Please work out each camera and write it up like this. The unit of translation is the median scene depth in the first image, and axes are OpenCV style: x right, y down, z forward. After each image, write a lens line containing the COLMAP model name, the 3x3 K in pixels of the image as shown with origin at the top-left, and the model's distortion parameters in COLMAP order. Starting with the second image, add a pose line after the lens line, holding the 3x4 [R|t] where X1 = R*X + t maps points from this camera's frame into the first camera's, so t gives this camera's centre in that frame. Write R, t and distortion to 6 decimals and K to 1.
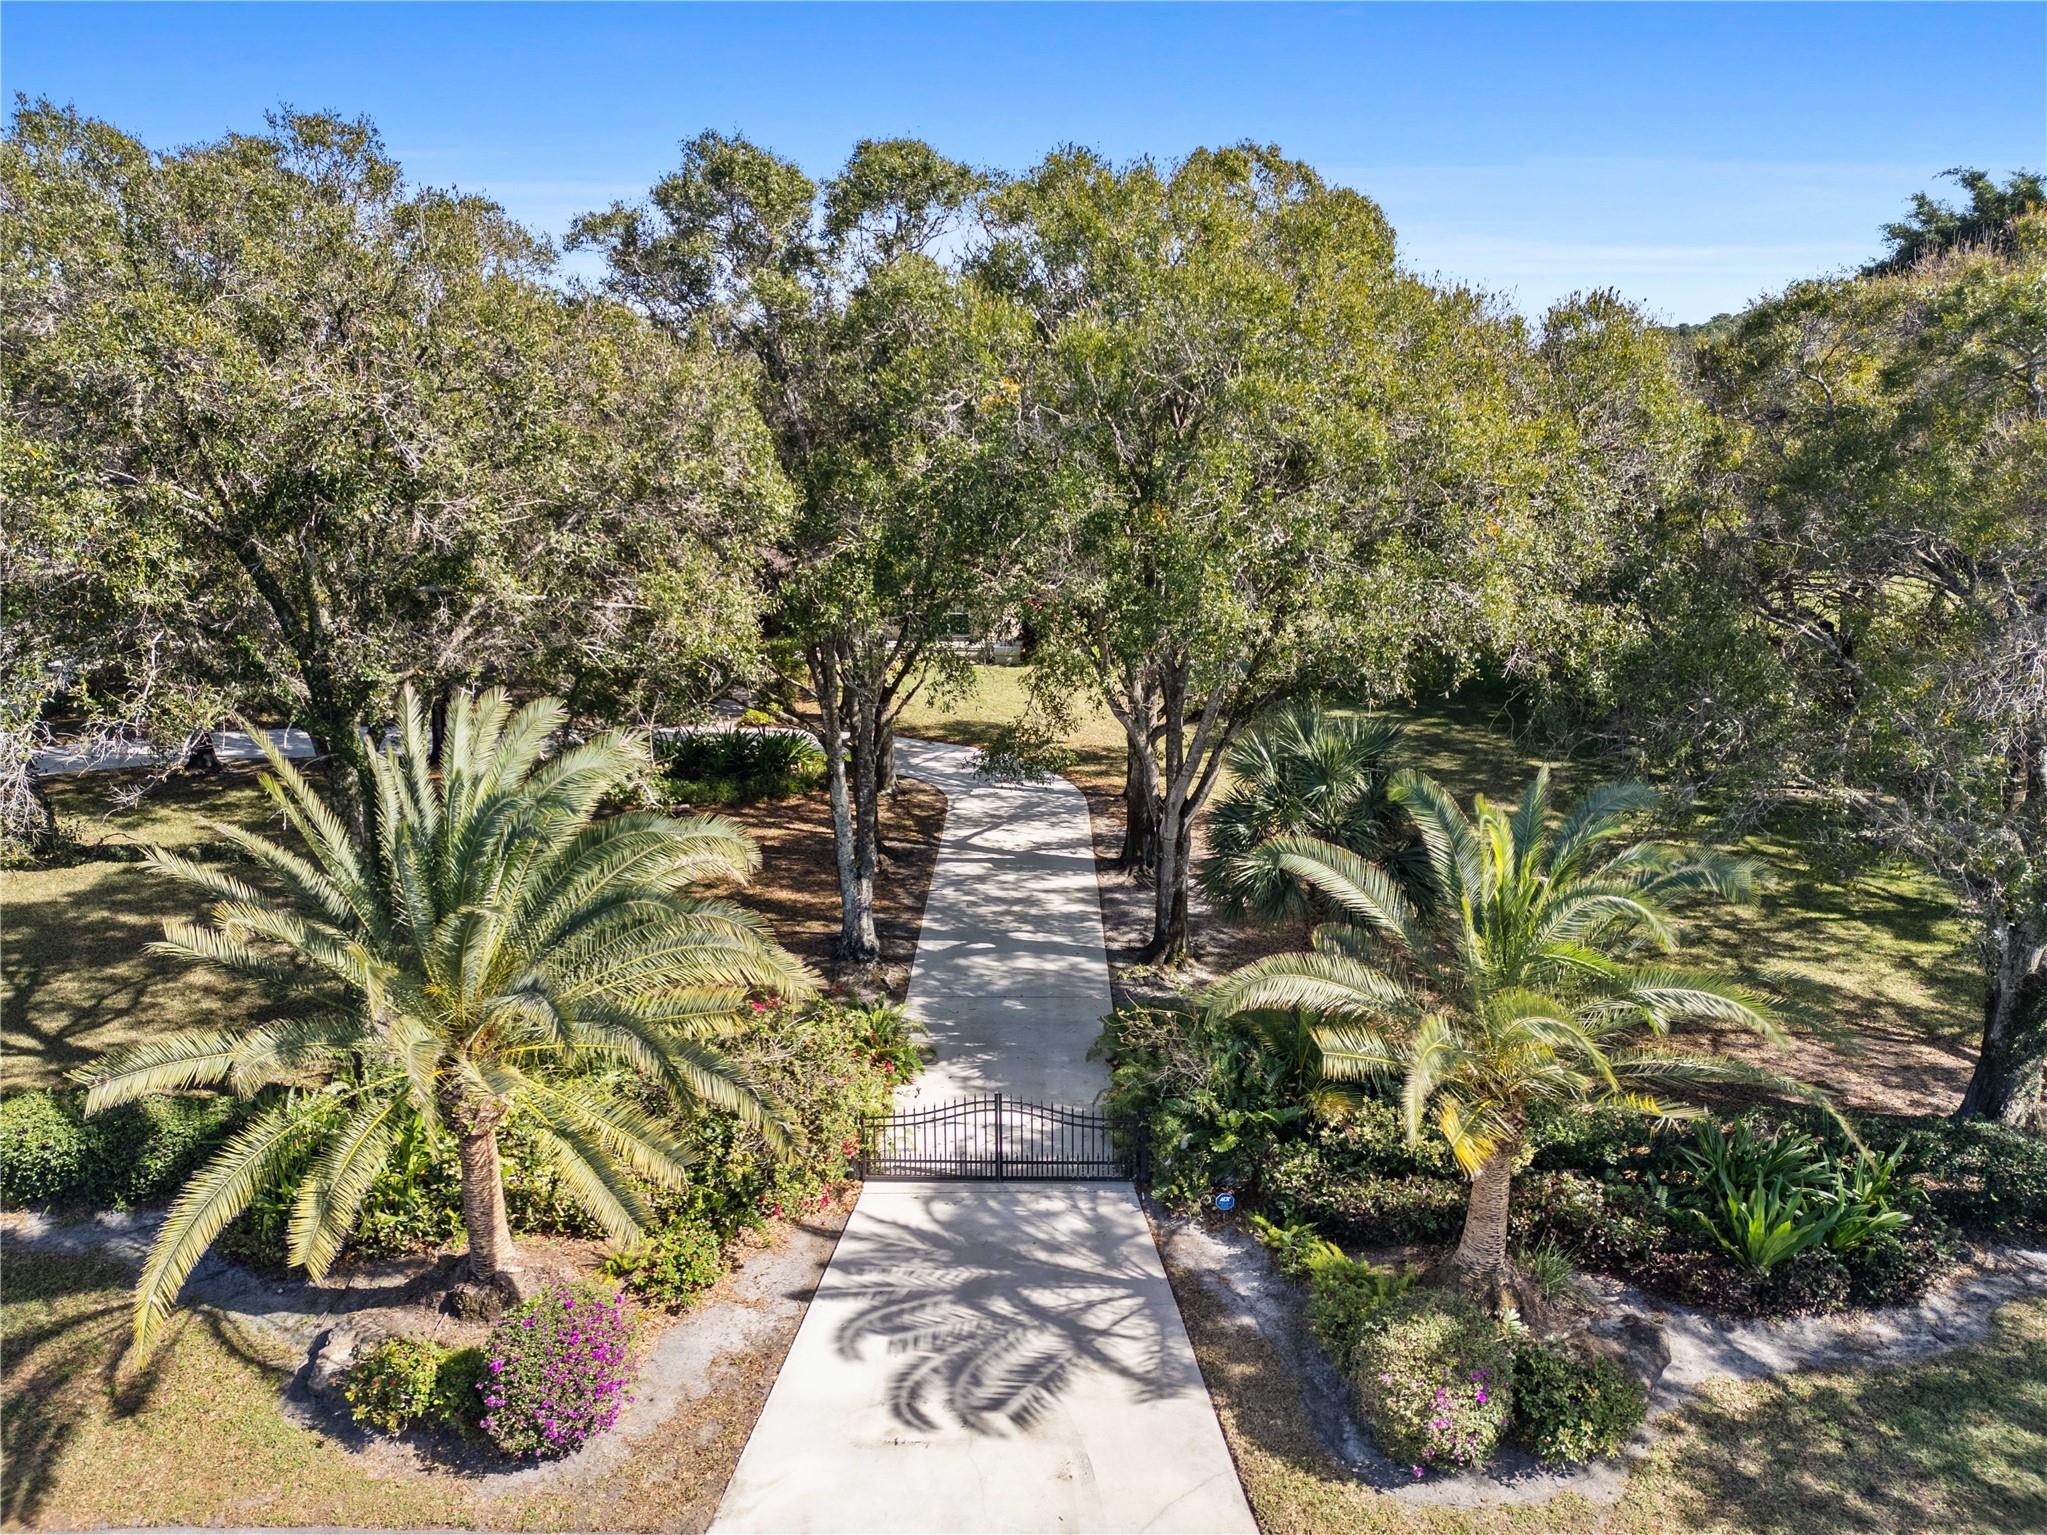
lens RADIAL K [[1394.7, 0, 1023.5], [0, 1394.7, 767.5], [0, 0, 1]] dist [0.053872, -0.039452]
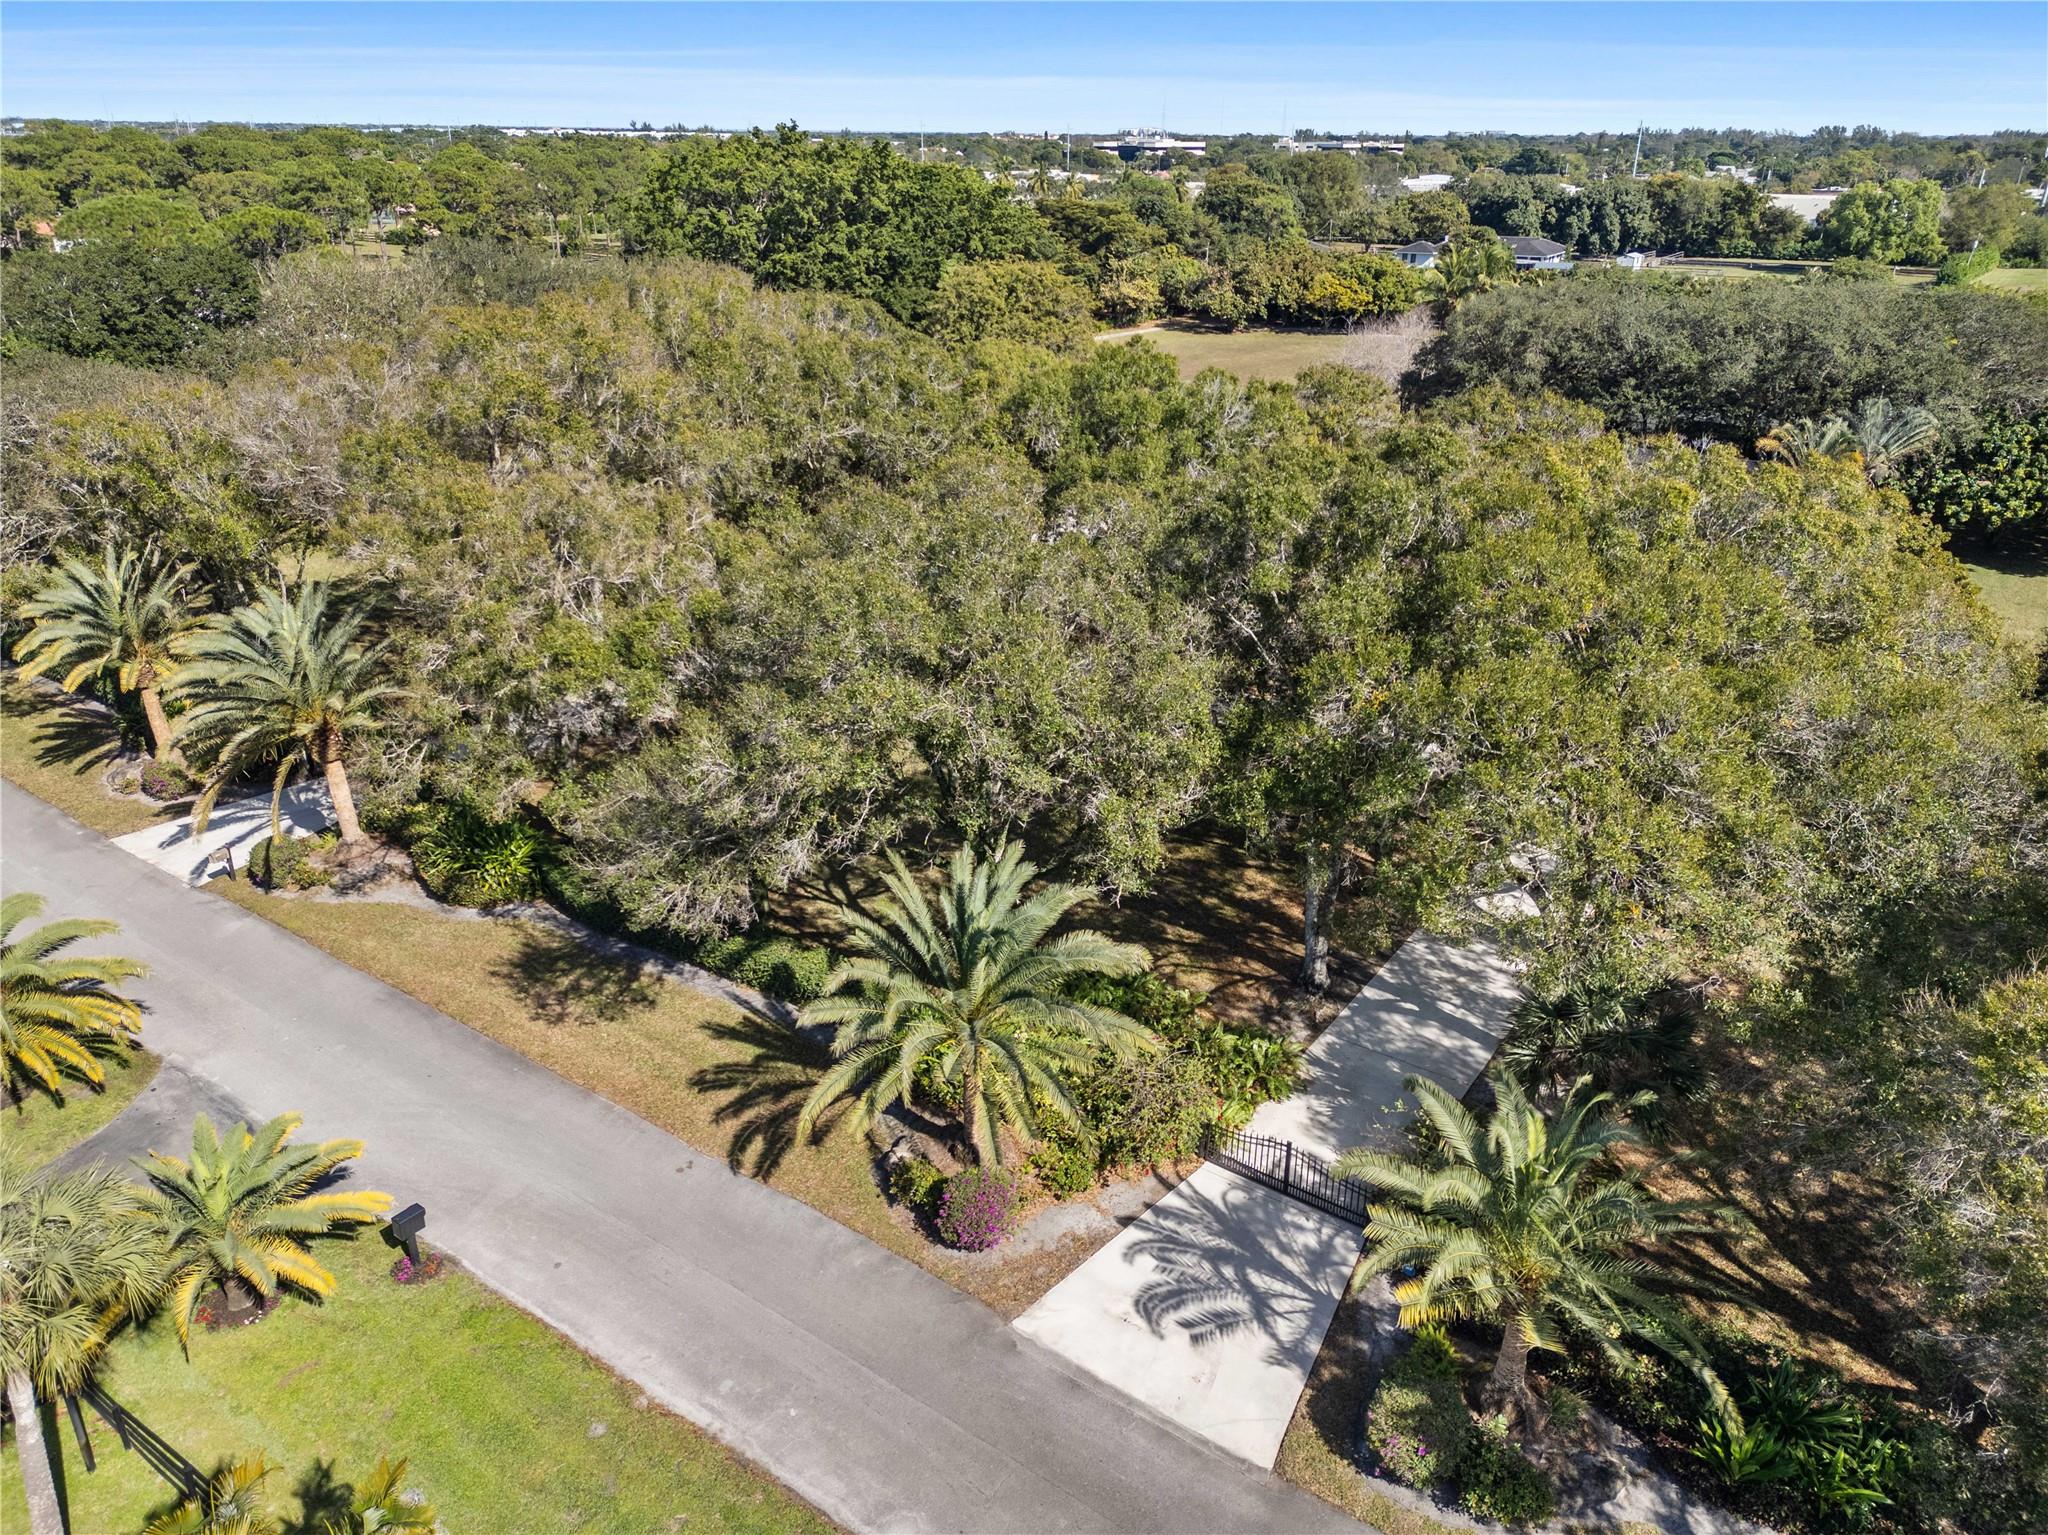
lens RADIAL K [[1420.8, 0, 1017.8], [0, 1420.8, 765.2], [0, 0, 1]] dist [0.082573, -0.073138]
pose [[0.828103, 0.224447, -0.513682, 0.429024], [-0.156269, 0.972450, 0.172980, -0.373029], [0.538355, -0.062972, 0.840362, -0.421495]]
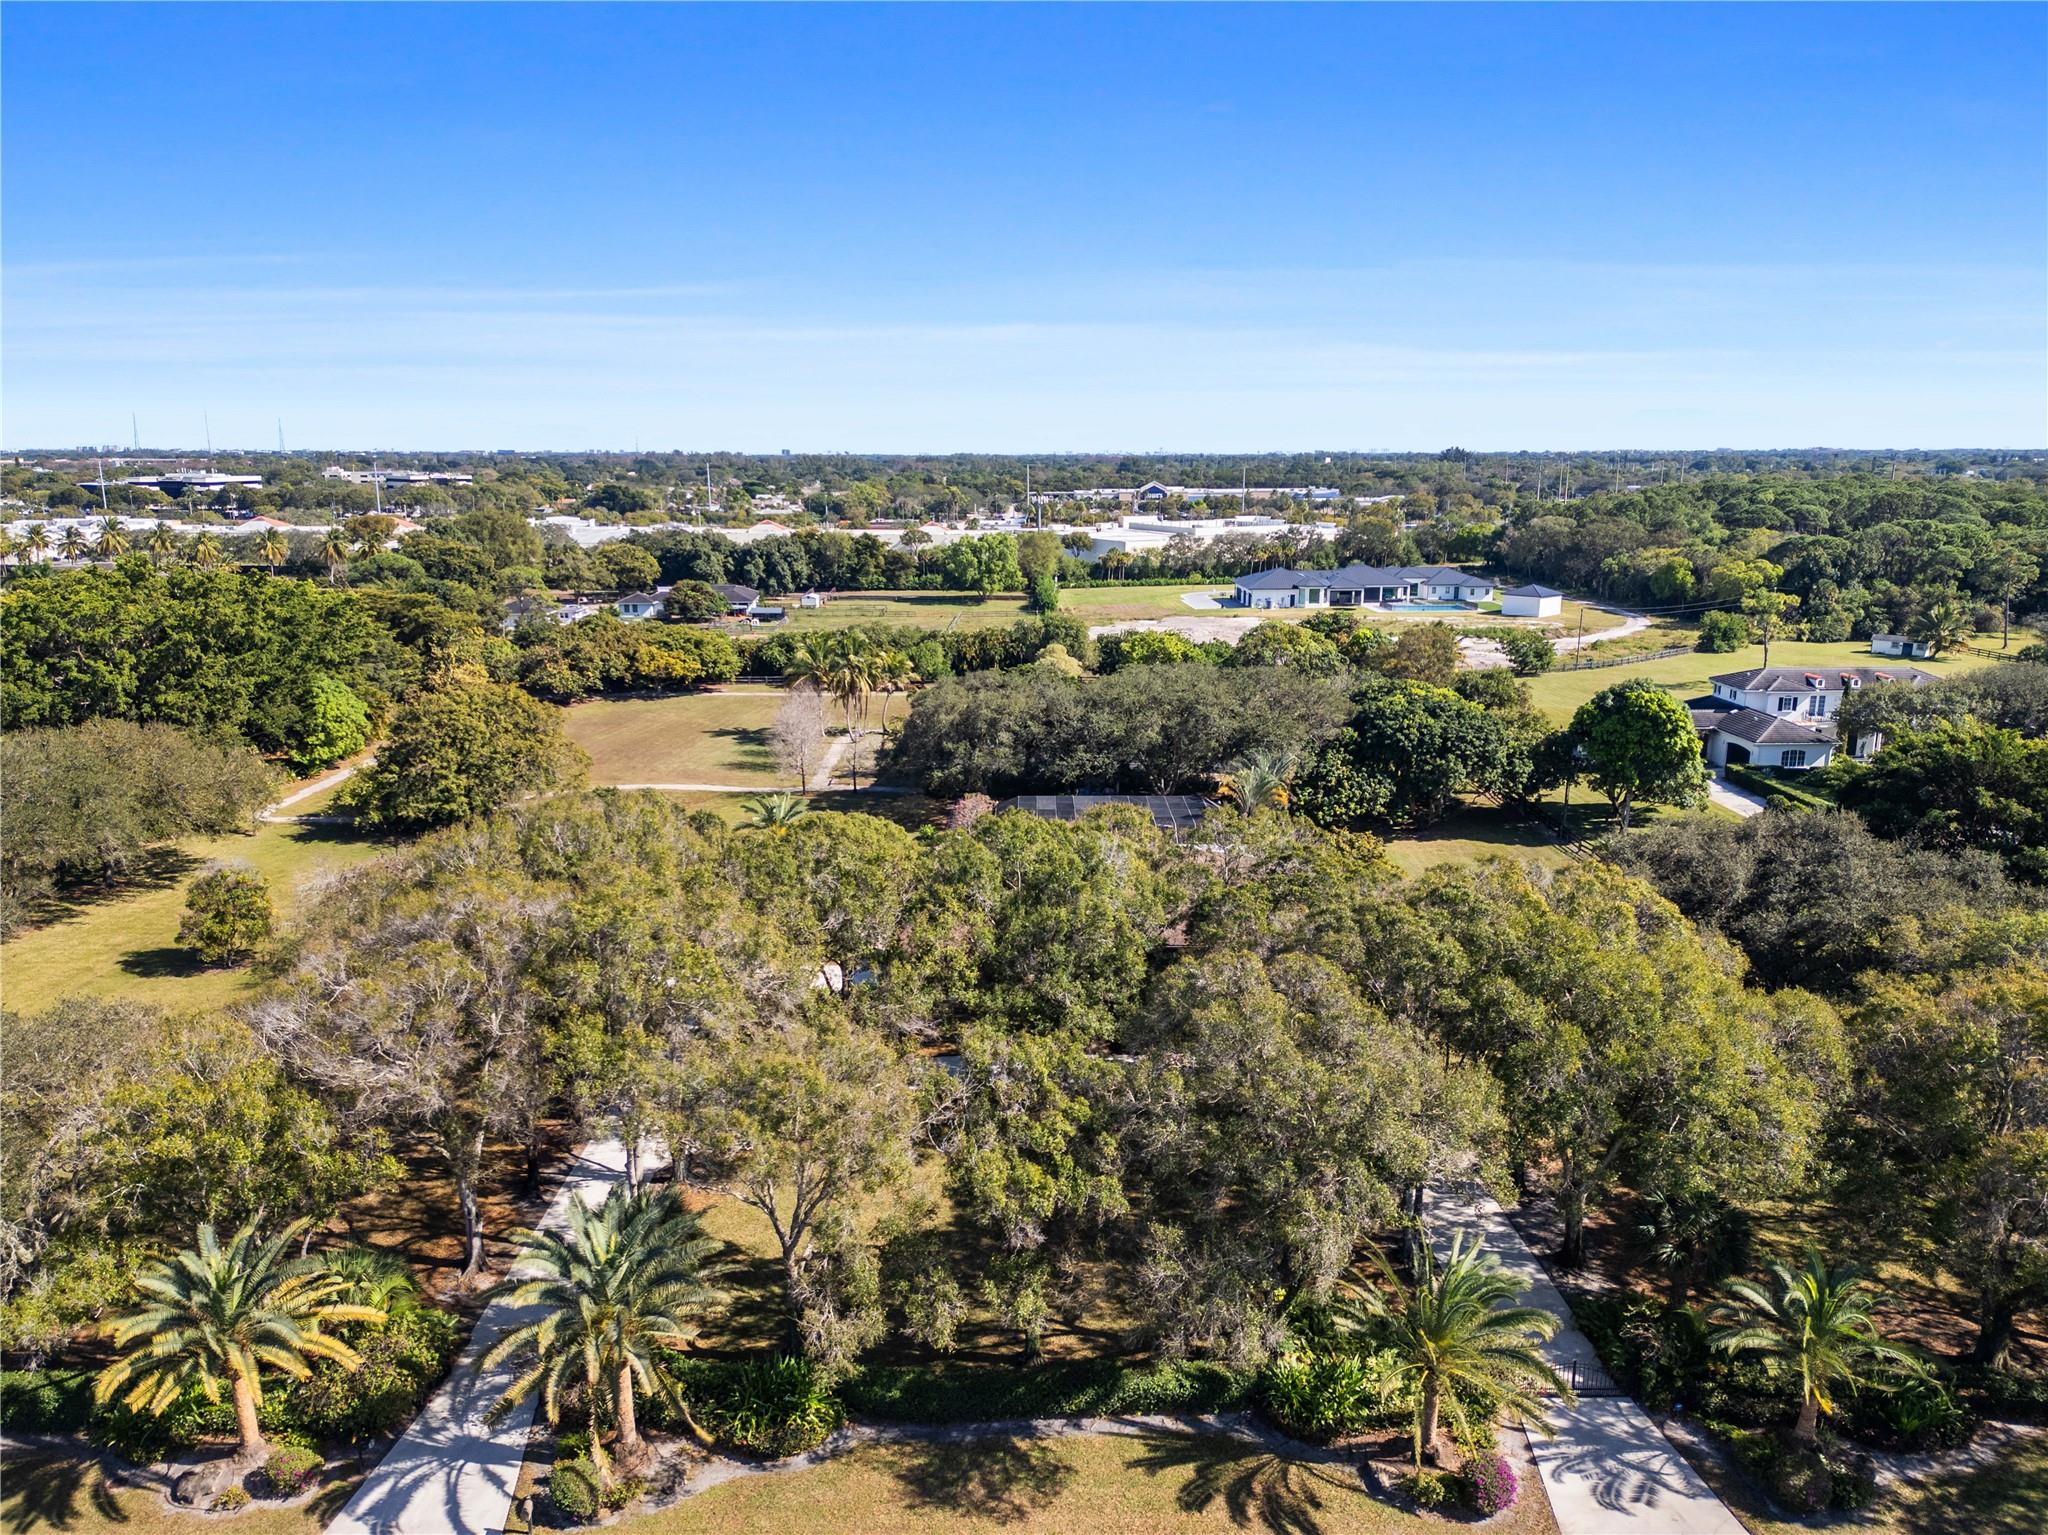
lens RADIAL K [[1426.1, 0, 1024.0], [0, 1426.1, 767.5], [0, 0, 1]] dist [0.044743, -0.027025]
pose [[0.999063, -0.014284, 0.040860, -0.972395], [0.016832, 0.997889, -0.062716, -0.596544], [-0.039878, 0.063345, 0.997195, -1.357949]]
